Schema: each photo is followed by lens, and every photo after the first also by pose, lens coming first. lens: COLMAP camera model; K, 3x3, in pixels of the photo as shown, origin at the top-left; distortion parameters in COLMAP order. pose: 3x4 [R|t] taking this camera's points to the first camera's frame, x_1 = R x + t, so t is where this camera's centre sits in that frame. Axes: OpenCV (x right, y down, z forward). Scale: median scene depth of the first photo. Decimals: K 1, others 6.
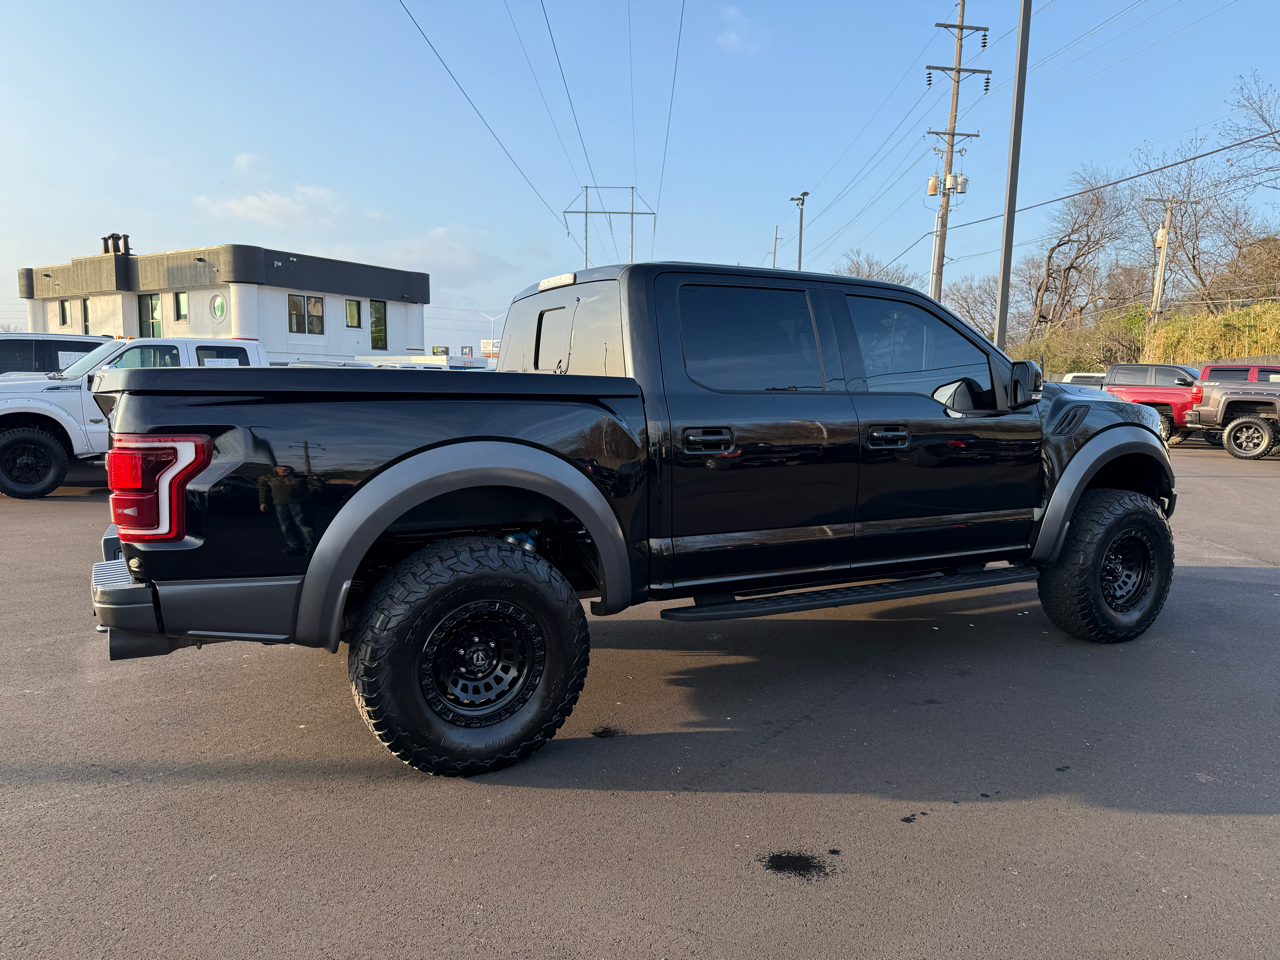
lens RADIAL K [[911.5, 0, 632.7], [0, 911.5, 489.5], [0, 0, 1]] dist [0.054788, -0.066717]
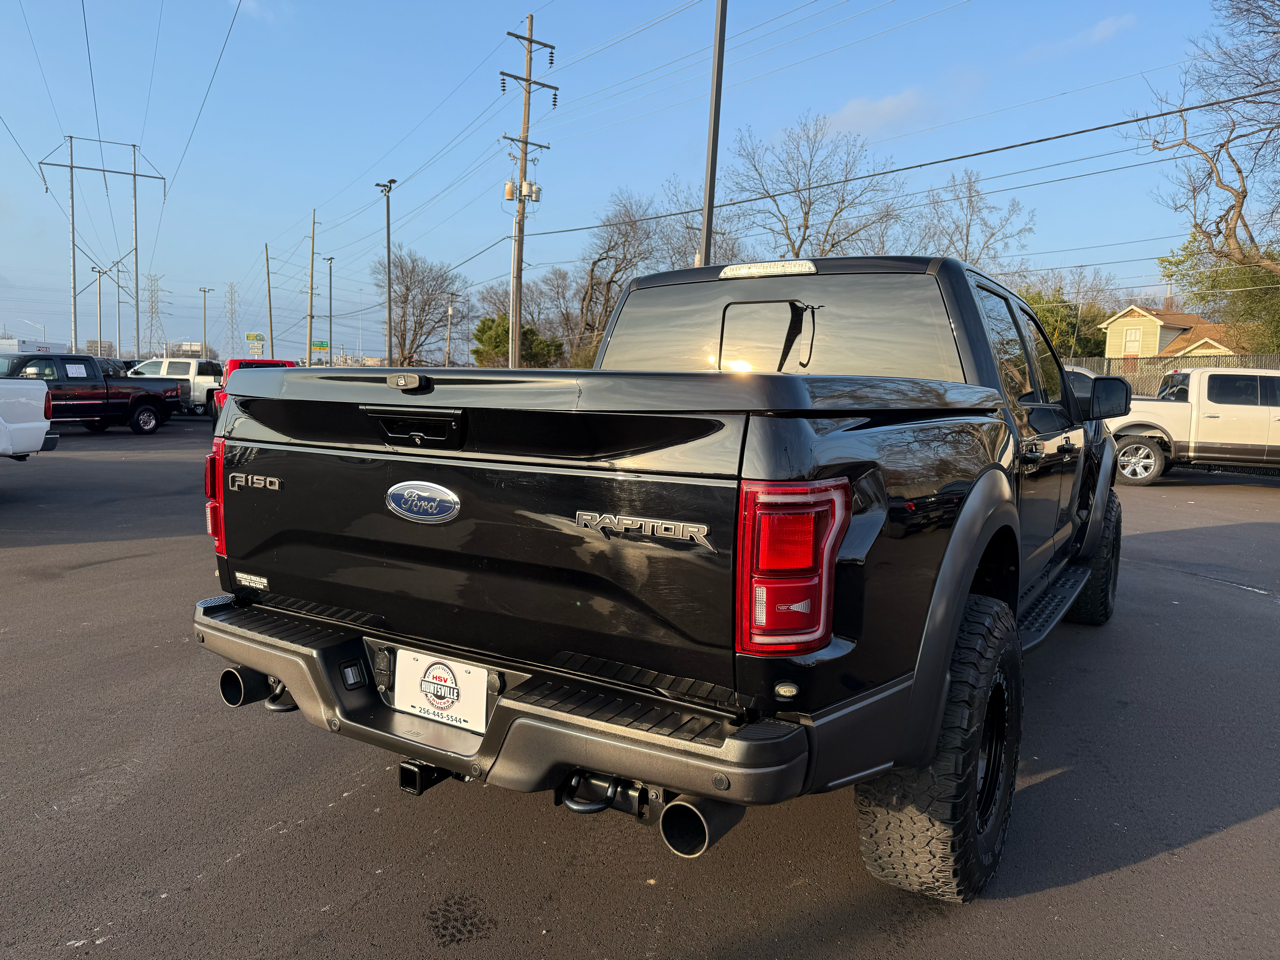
lens RADIAL K [[911.5, 0, 641.1], [0, 911.5, 489.3], [0, 0, 1]] dist [0.054788, -0.066717]
pose [[0.863617, -0.041117, 0.502468, -0.533745], [0.039233, 0.999127, 0.014327, -0.038513], [-0.502619, 0.007341, 0.864477, 0.298629]]
